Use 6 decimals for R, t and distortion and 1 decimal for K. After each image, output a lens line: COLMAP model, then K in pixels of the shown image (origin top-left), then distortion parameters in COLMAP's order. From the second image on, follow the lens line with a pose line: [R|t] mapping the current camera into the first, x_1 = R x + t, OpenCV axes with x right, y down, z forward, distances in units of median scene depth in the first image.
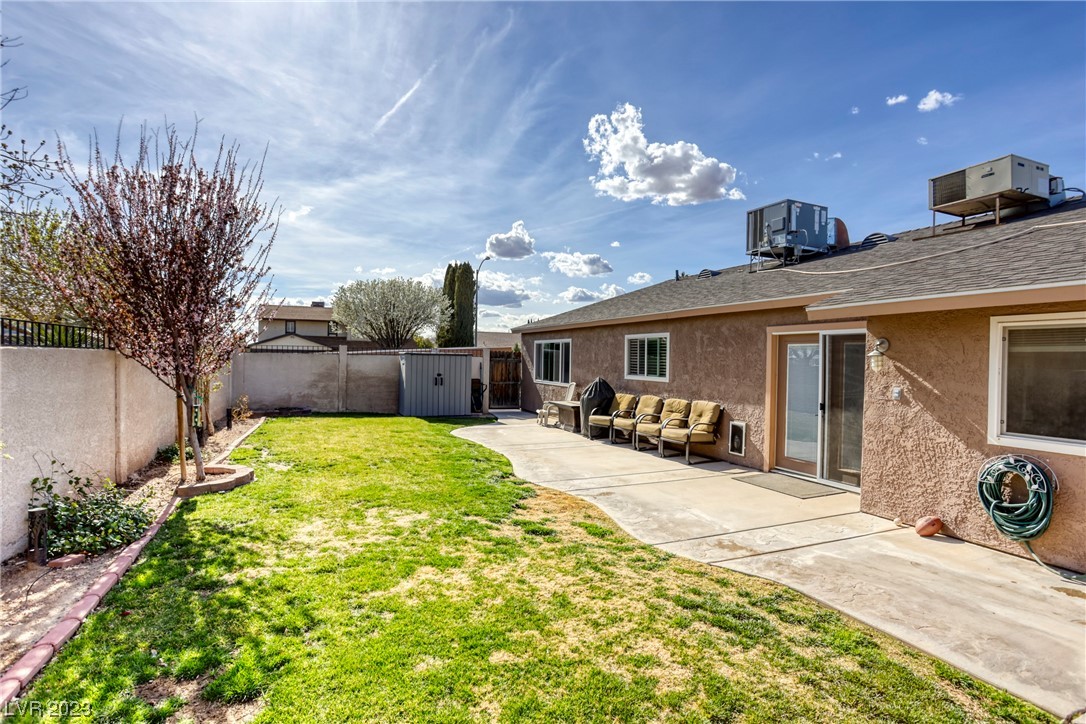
lens RADIAL K [[533.5, 0, 543.0], [0, 533.5, 362.0], [0, 0, 1]] dist [-0.067073, 0.031179]
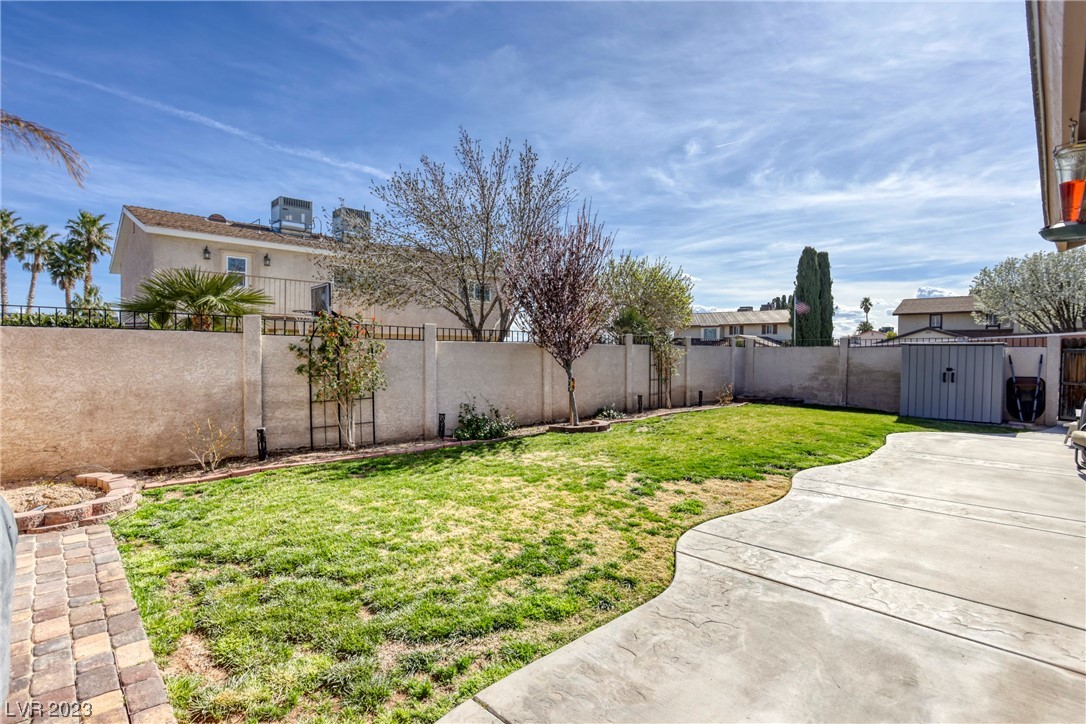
lens RADIAL K [[533.5, 0, 543.0], [0, 533.5, 362.0], [0, 0, 1]] dist [-0.067073, 0.031179]
pose [[0.378996, 0.003699, -0.925391, 0.955818], [-0.003104, 0.999991, 0.002726, 0.038066], [0.925393, 0.001840, 0.379004, 0.369966]]
